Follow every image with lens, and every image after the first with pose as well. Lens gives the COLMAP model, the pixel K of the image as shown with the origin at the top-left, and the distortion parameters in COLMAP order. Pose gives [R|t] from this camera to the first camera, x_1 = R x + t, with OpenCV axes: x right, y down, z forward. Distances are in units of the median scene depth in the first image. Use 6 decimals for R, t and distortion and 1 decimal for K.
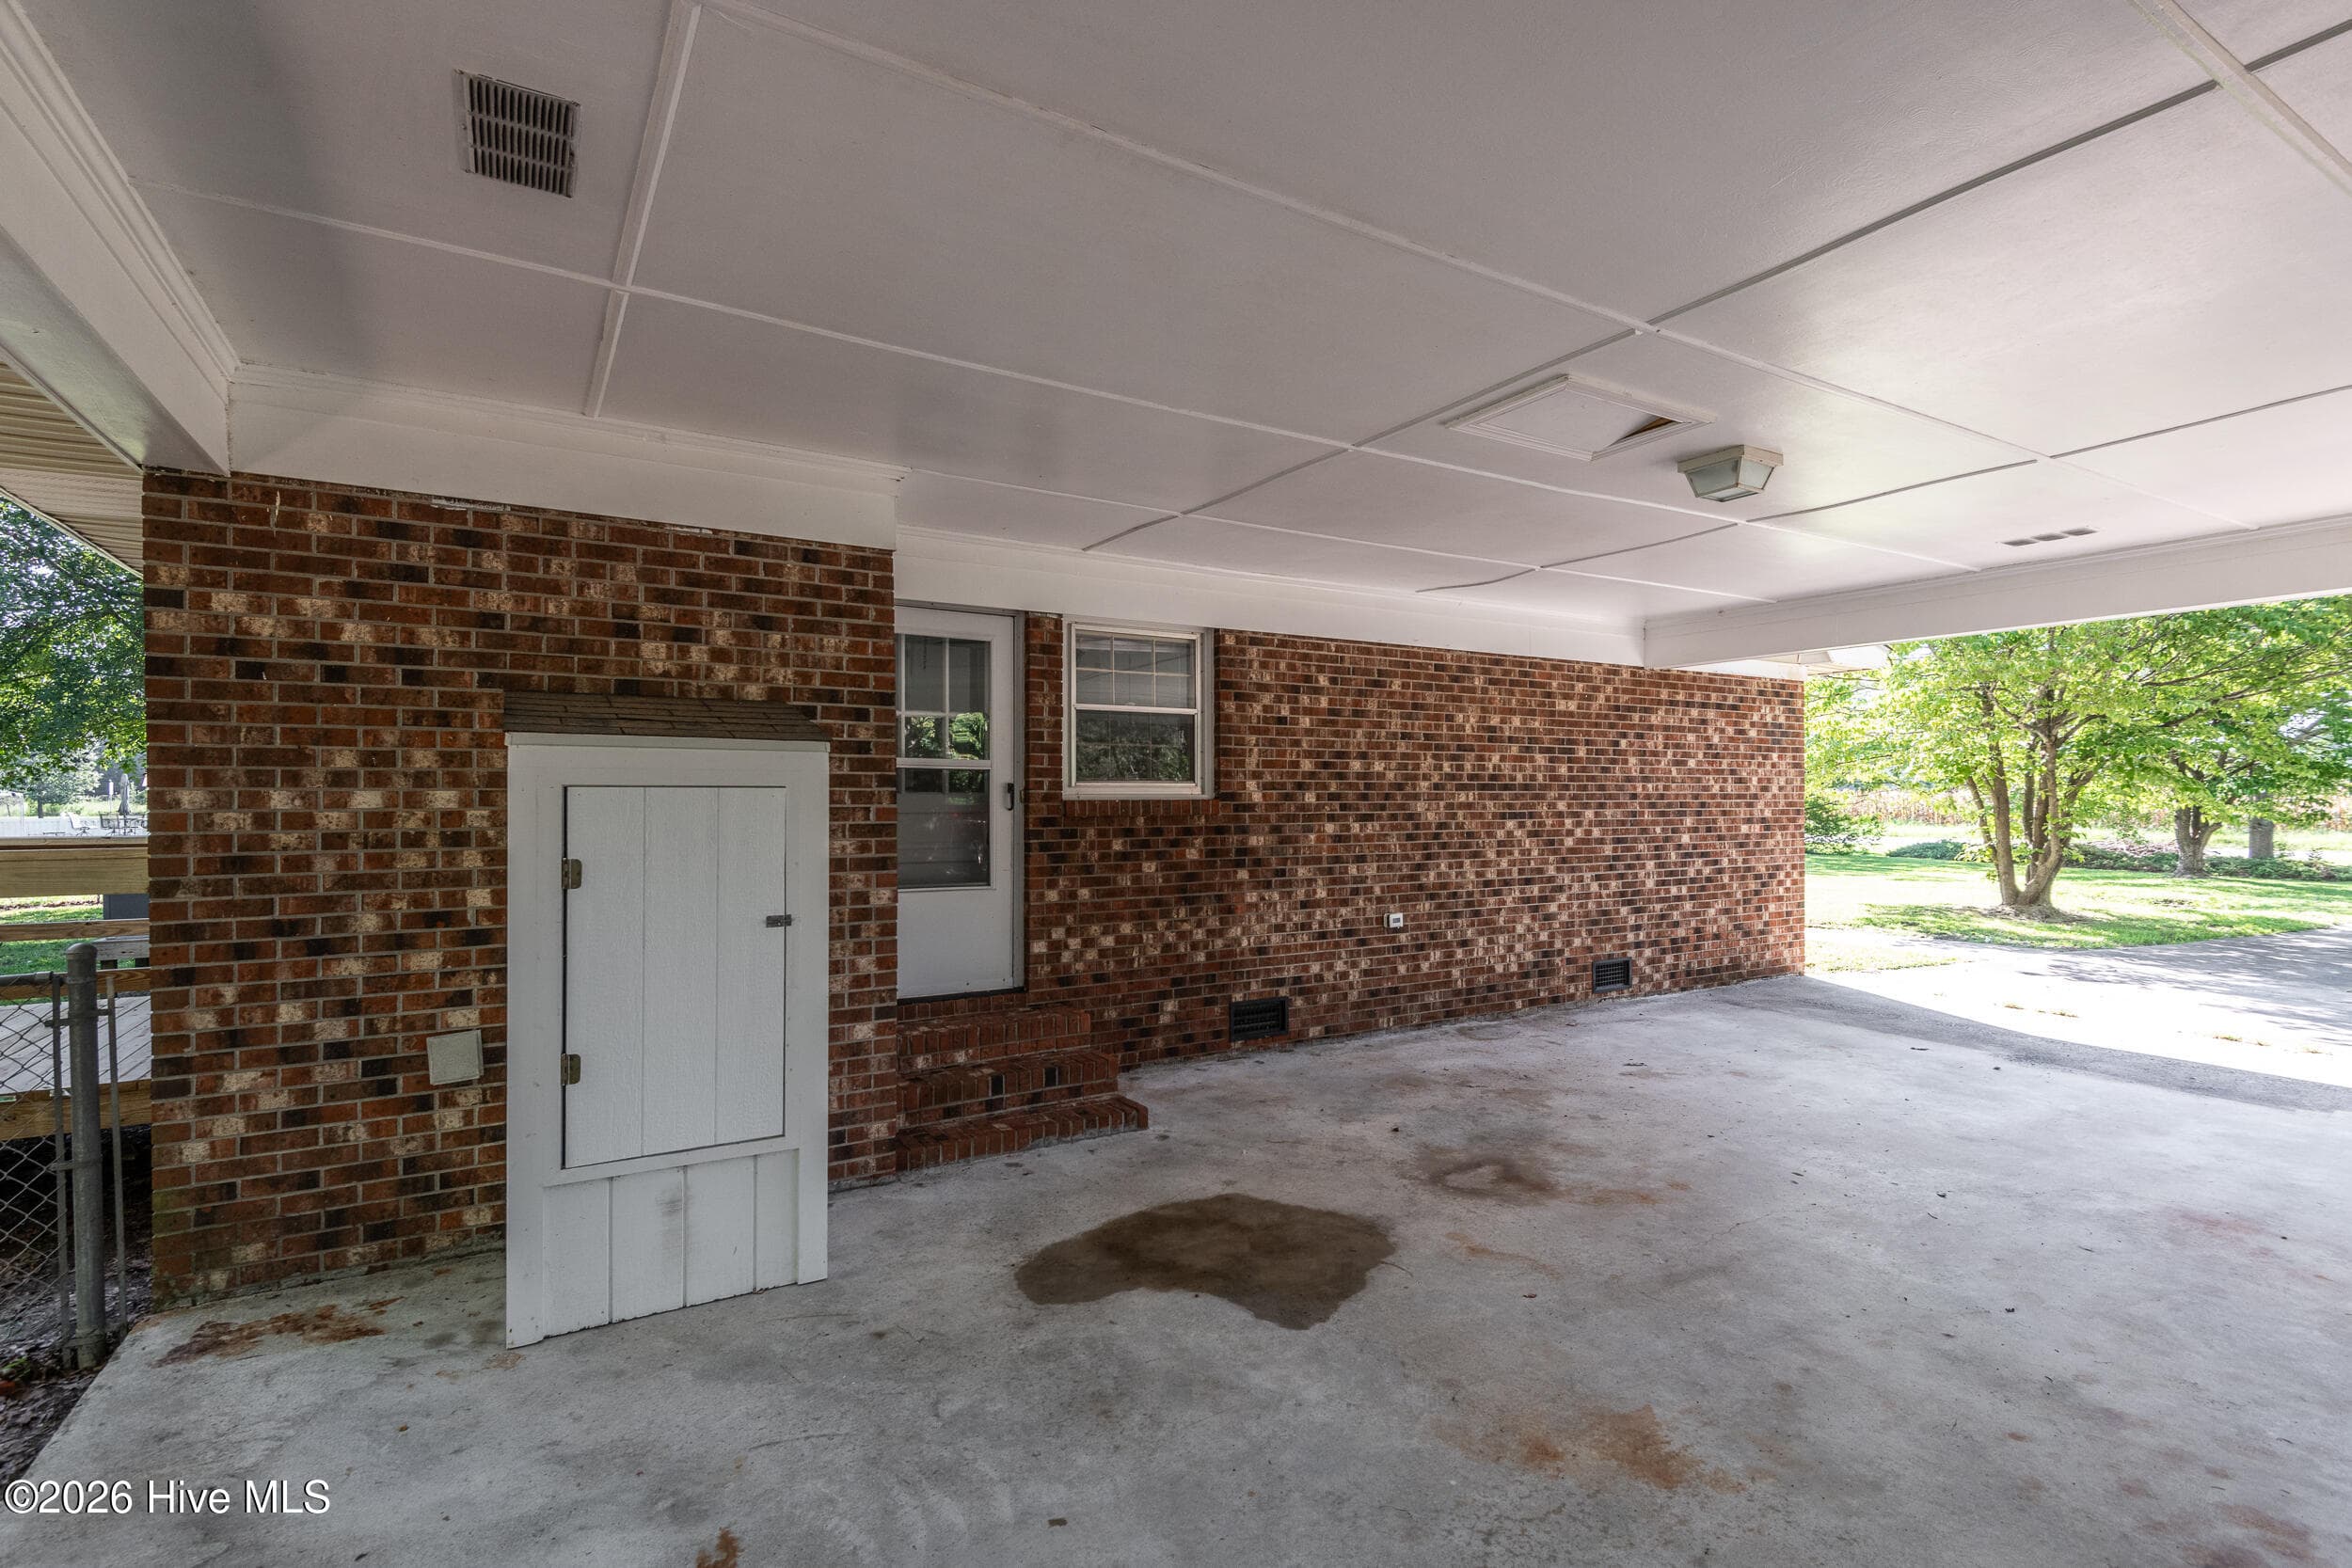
lens RADIAL K [[1091.3, 0, 1153.0], [0, 1091.3, 792.7], [0, 0, 1]] dist [0.017674, -0.014479]
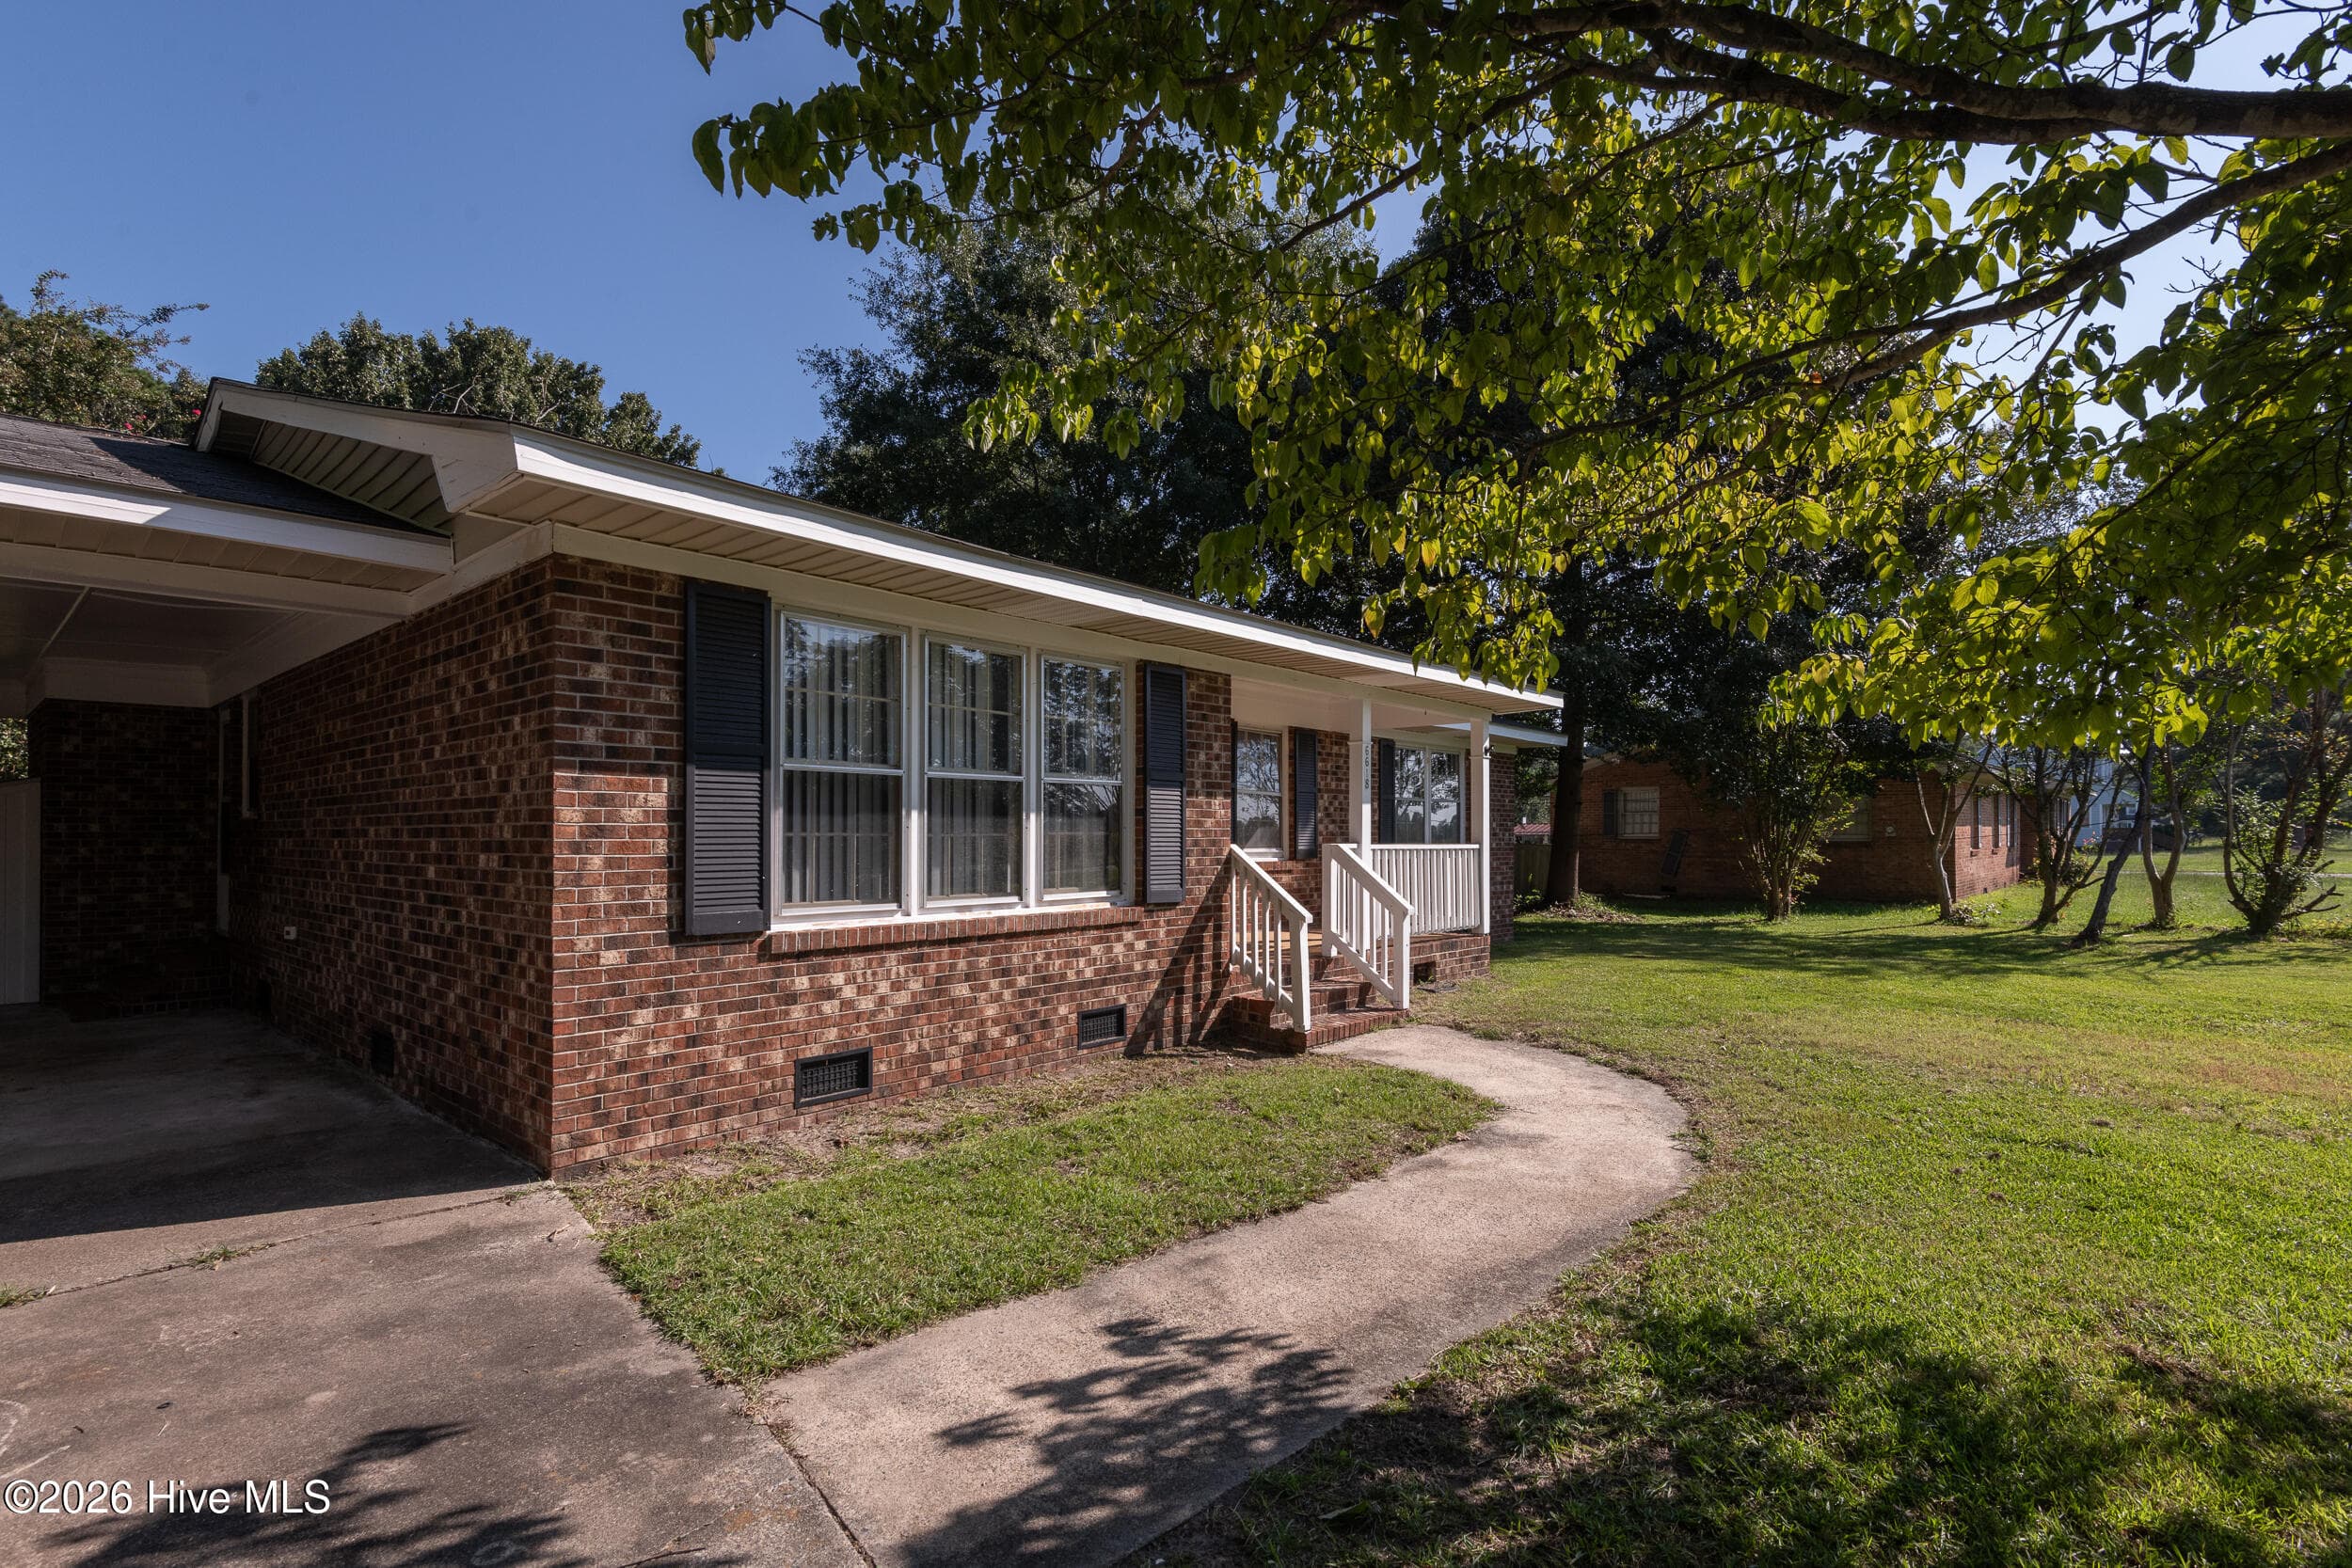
lens RADIAL K [[1091.3, 0, 1196.9], [0, 1091.3, 820.4], [0, 0, 1]] dist [0.017674, -0.014479]
pose [[0.327249, -0.013910, -0.944836, 1.315669], [0.004768, 0.999903, -0.013069, 0.024233], [0.944926, -0.000228, 0.327284, 1.295459]]
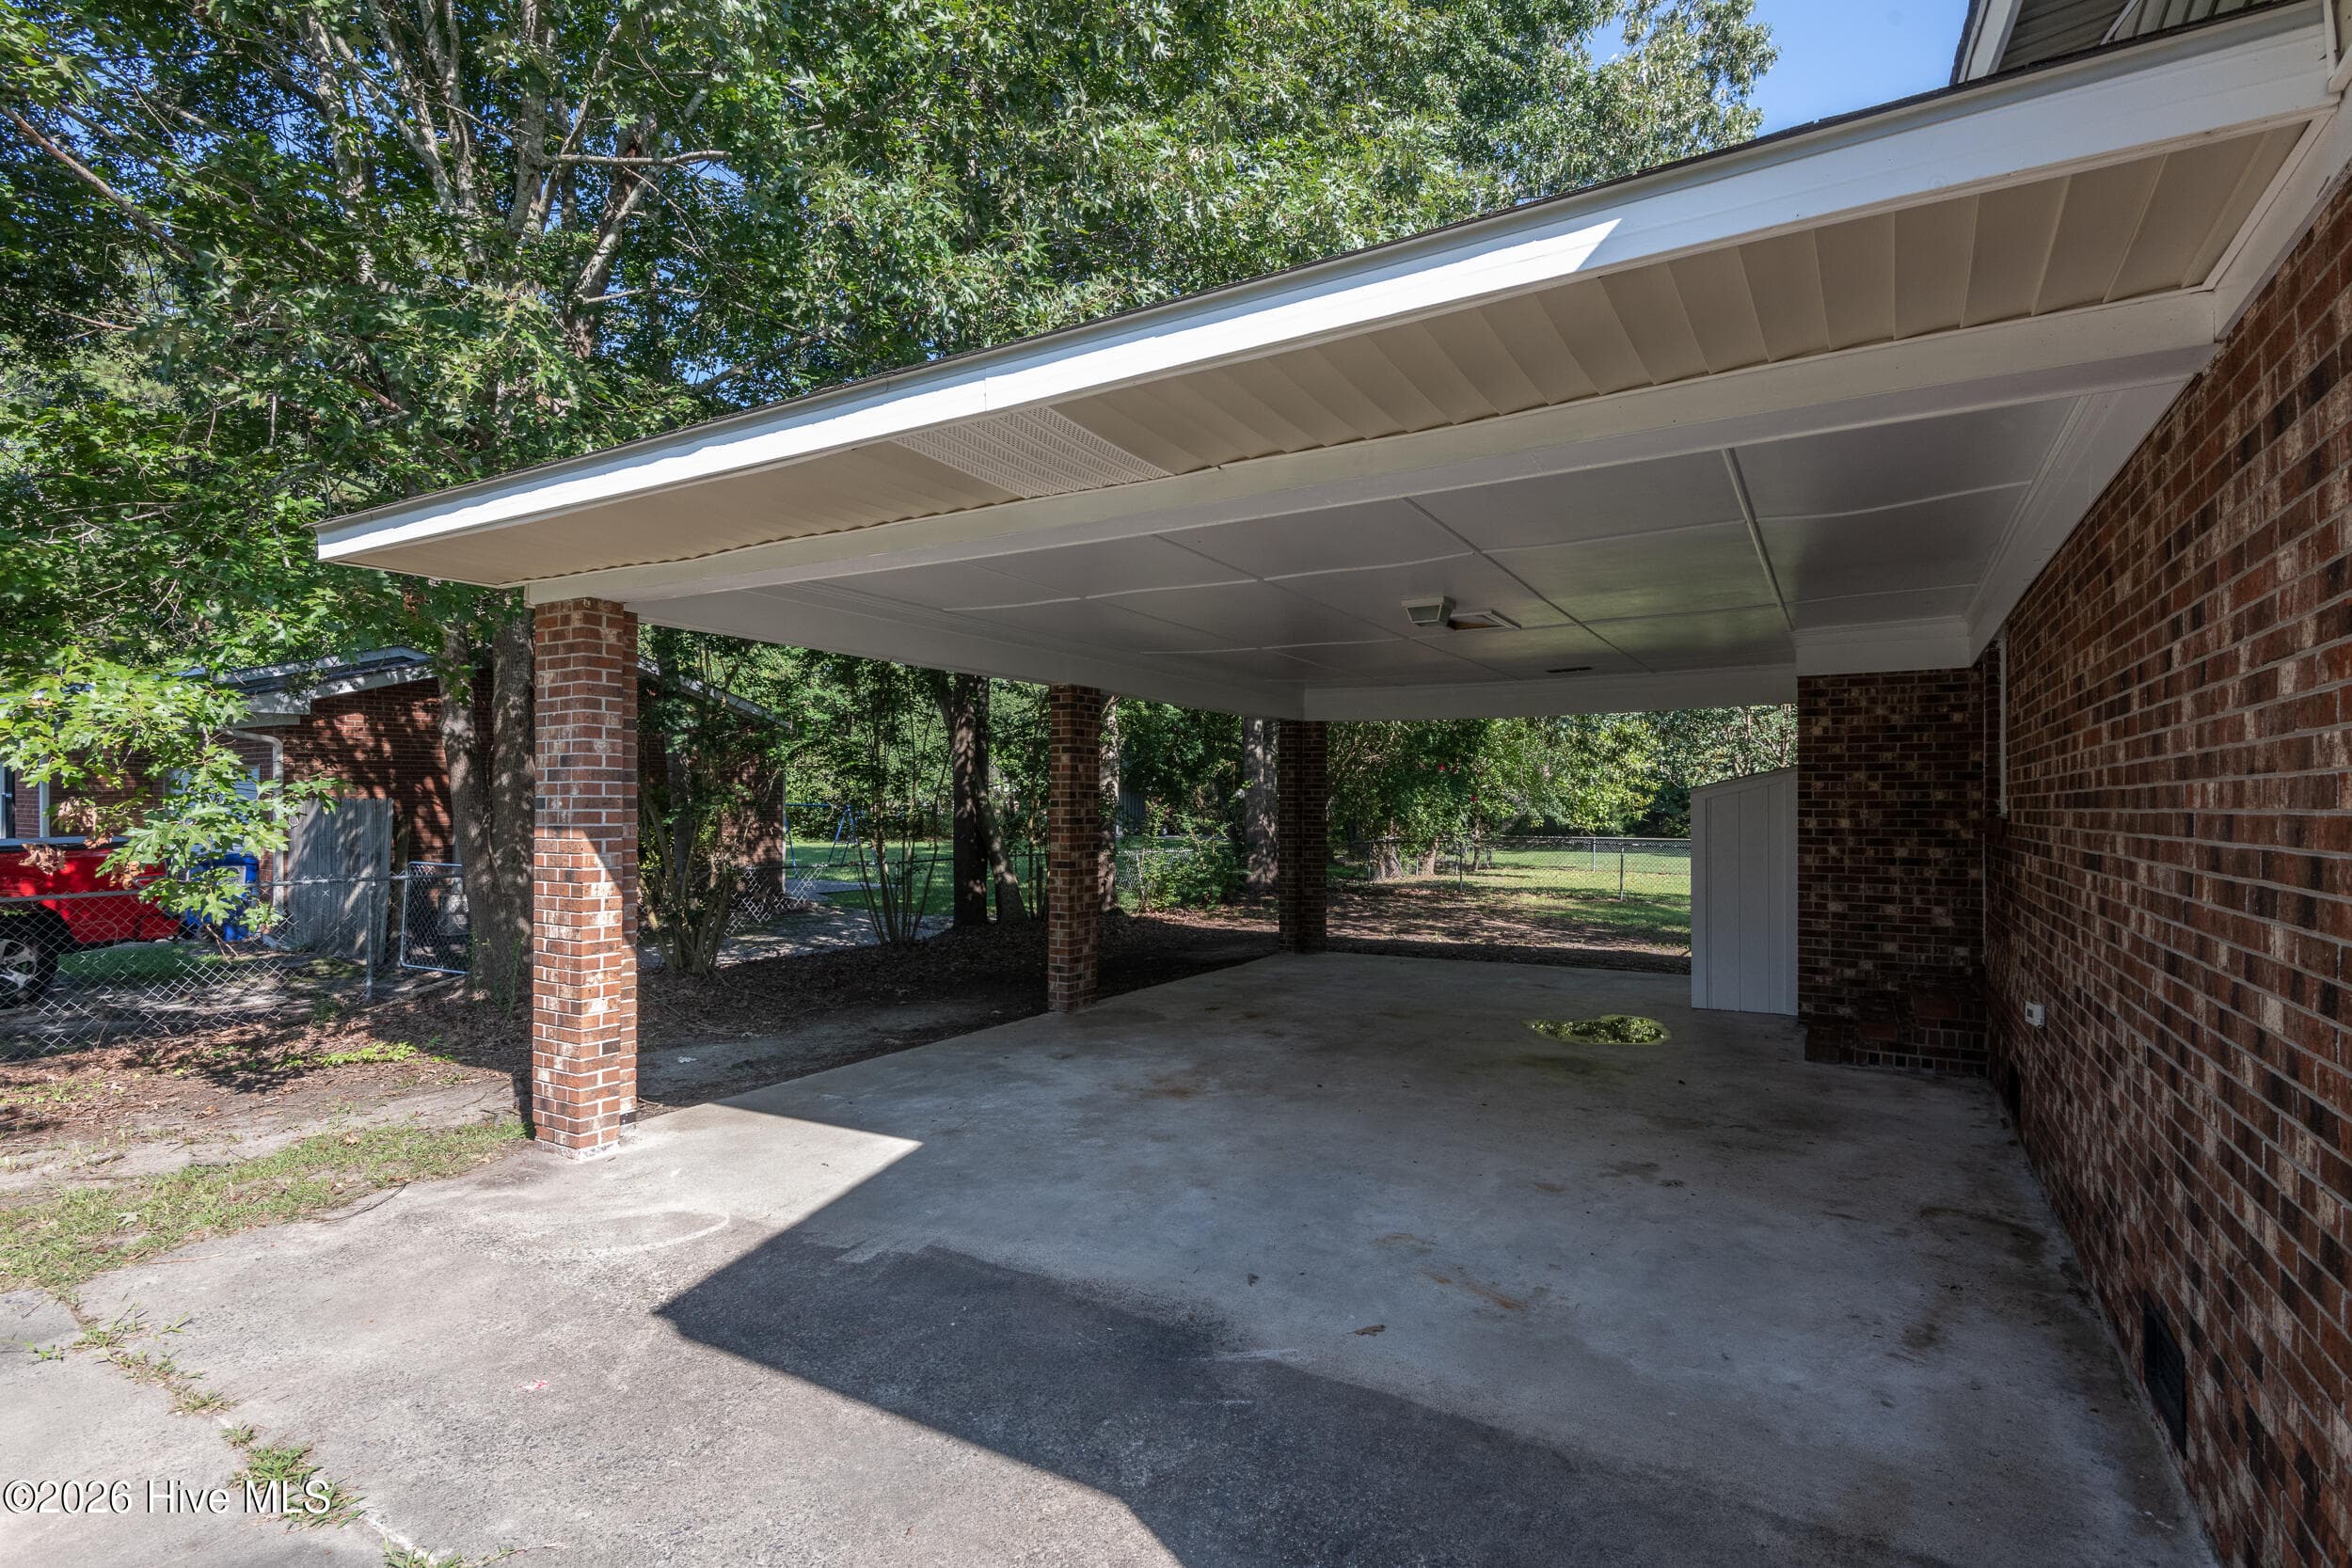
lens RADIAL K [[1151.4, 0, 1191.7], [0, 1151.4, 802.0], [0, 0, 1]] dist [0.022946, -0.011309]
pose [[-0.867202, -0.007552, -0.497899, 0.857010], [-0.007156, 0.999971, -0.002702, -0.000156], [0.497904, 0.001220, -0.867231, 1.175586]]
